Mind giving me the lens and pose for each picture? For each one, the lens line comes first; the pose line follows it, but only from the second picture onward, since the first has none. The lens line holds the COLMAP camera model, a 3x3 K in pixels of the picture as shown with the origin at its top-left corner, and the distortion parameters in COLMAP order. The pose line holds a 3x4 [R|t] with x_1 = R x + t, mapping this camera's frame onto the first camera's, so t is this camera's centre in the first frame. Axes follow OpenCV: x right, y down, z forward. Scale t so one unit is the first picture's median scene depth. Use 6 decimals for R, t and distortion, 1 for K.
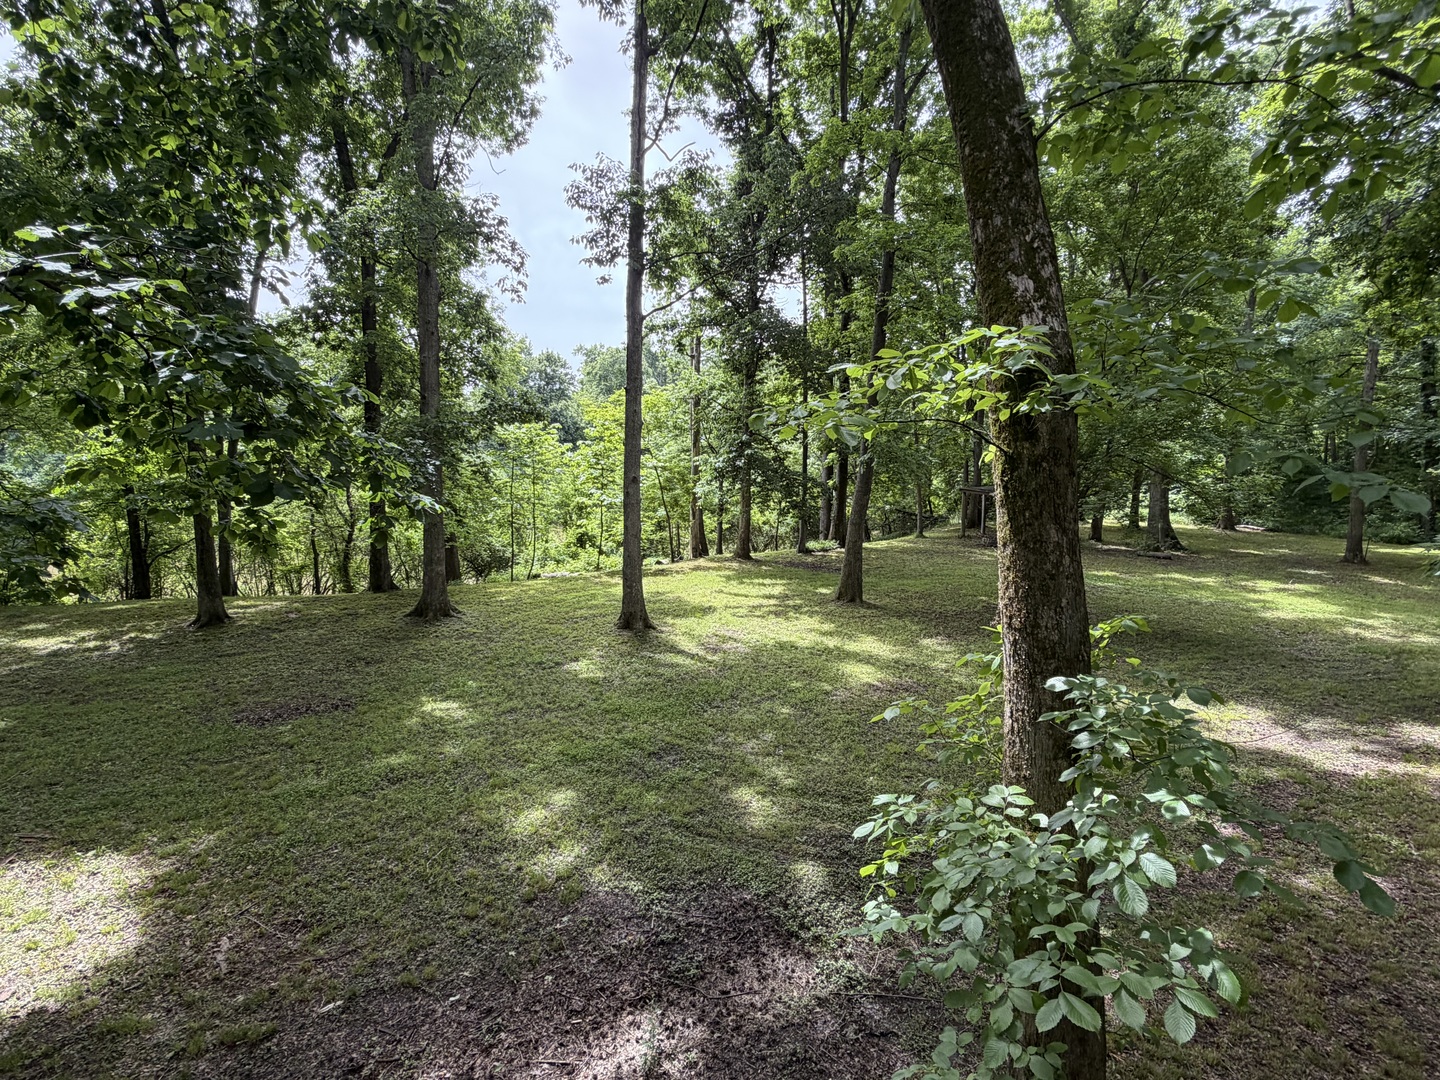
lens RADIAL K [[737.6, 0, 717.7], [0, 737.6, 540.0], [0, 0, 1]] dist [-0.000499, -0.000652]
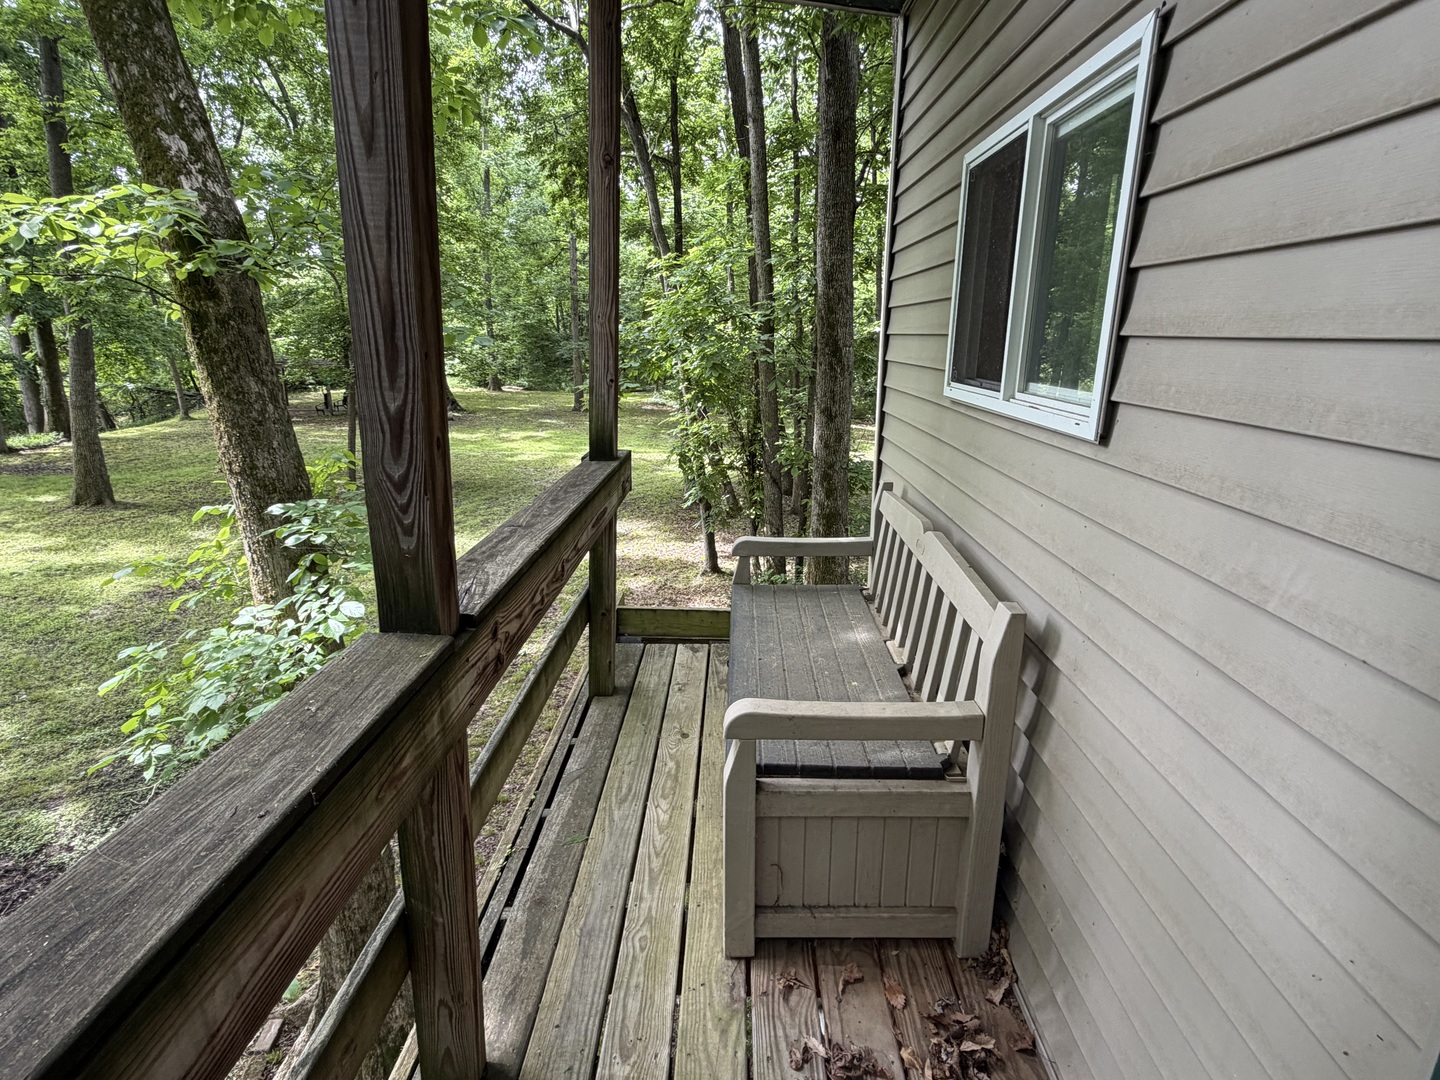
lens RADIAL K [[737.6, 0, 717.7], [0, 737.6, 540.0], [0, 0, 1]] dist [-0.000499, -0.000652]
pose [[0.633678, -0.205752, 0.745734, 0.002566], [0.074947, 0.975776, 0.205536, 0.016894], [-0.769958, -0.074353, 0.633748, -0.114486]]
